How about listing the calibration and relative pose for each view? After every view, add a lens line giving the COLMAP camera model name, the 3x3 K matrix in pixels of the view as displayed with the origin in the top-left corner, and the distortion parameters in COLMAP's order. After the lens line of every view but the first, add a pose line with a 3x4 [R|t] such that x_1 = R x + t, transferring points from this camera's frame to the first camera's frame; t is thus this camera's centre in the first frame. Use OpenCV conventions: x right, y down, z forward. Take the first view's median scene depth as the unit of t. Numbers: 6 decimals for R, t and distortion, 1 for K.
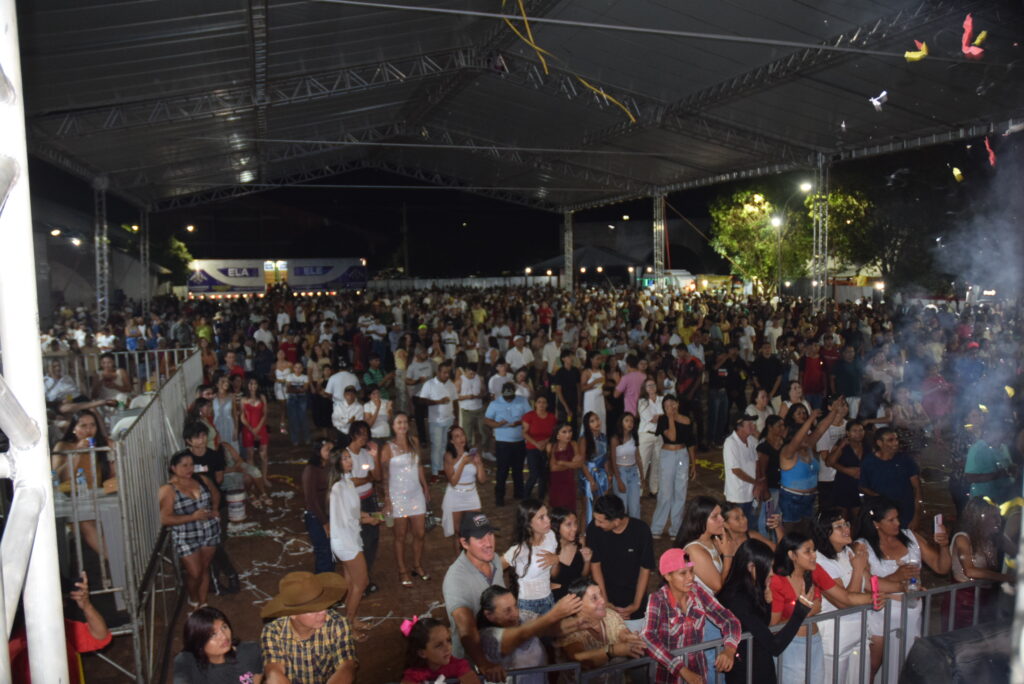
lens RADIAL K [[775.2, 0, 510.5], [0, 775.2, 352.2], [0, 0, 1]] dist [-0.036001, 0.030496]
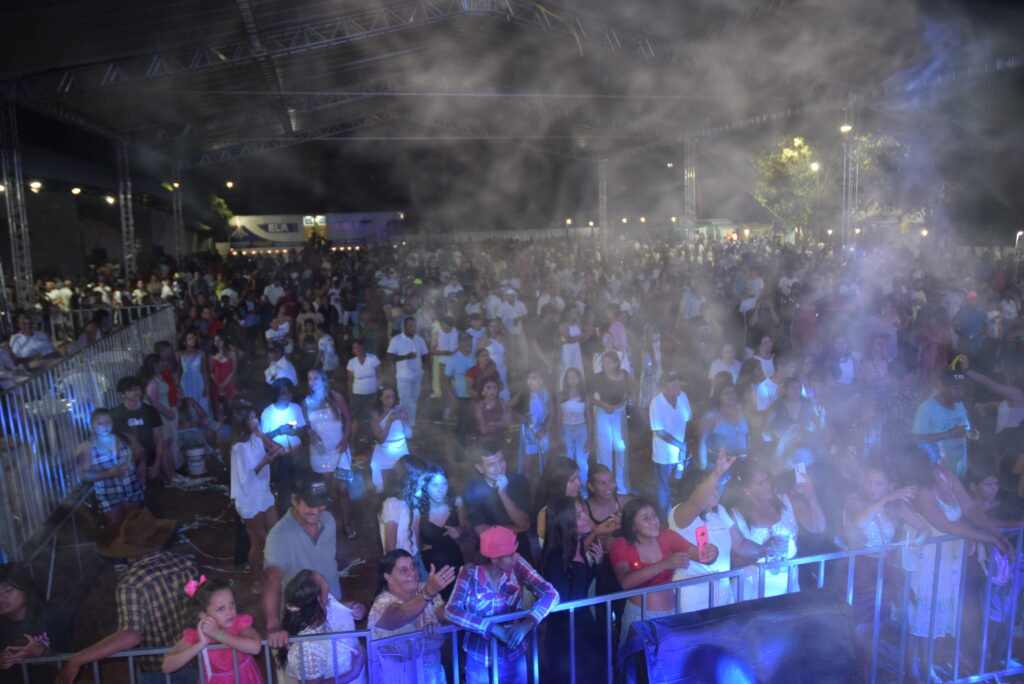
lens RADIAL K [[776.6, 0, 511.7], [0, 776.6, 354.7], [0, 0, 1]] dist [-0.032291, 0.026579]
pose [[0.997512, -0.003006, -0.070429, 0.037258], [0.007502, 0.997944, 0.063657, -0.000290], [0.070093, -0.064027, 0.995484, 0.008478]]
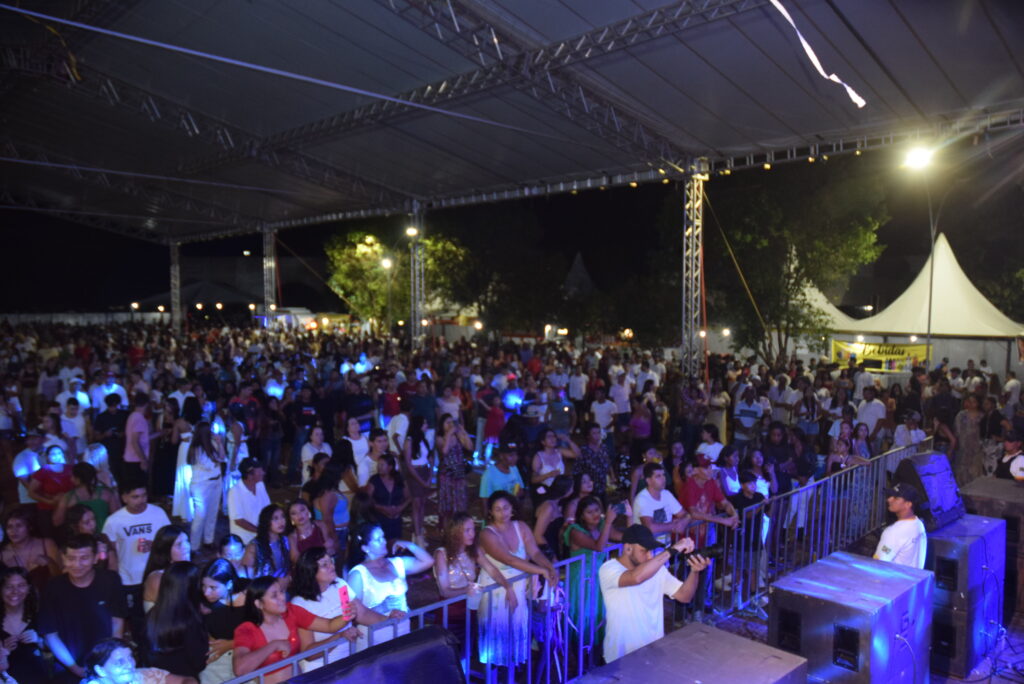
lens RADIAL K [[772.9, 0, 512.5], [0, 772.9, 350.2], [0, 0, 1]] dist [-0.034378, 0.035478]
pose [[0.894709, -0.004527, 0.446627, 0.031870], [0.027981, 0.998553, -0.045933, 0.000805], [-0.445773, 0.053594, 0.893540, -0.000499]]
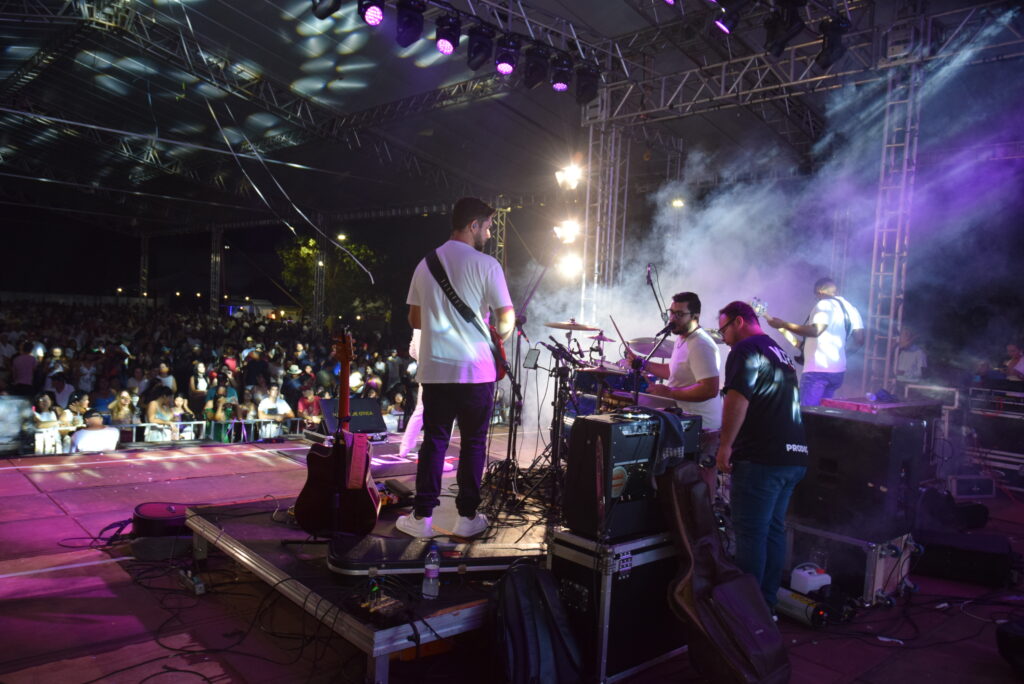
lens RADIAL K [[781.9, 0, 513.1], [0, 781.9, 352.2], [0, 0, 1]] dist [-0.026459, 0.012691]
pose [[0.901071, 0.046929, 0.431125, 0.099213], [-0.026957, 0.998266, -0.052322, 0.023803], [-0.432833, 0.035524, 0.900774, -0.216672]]
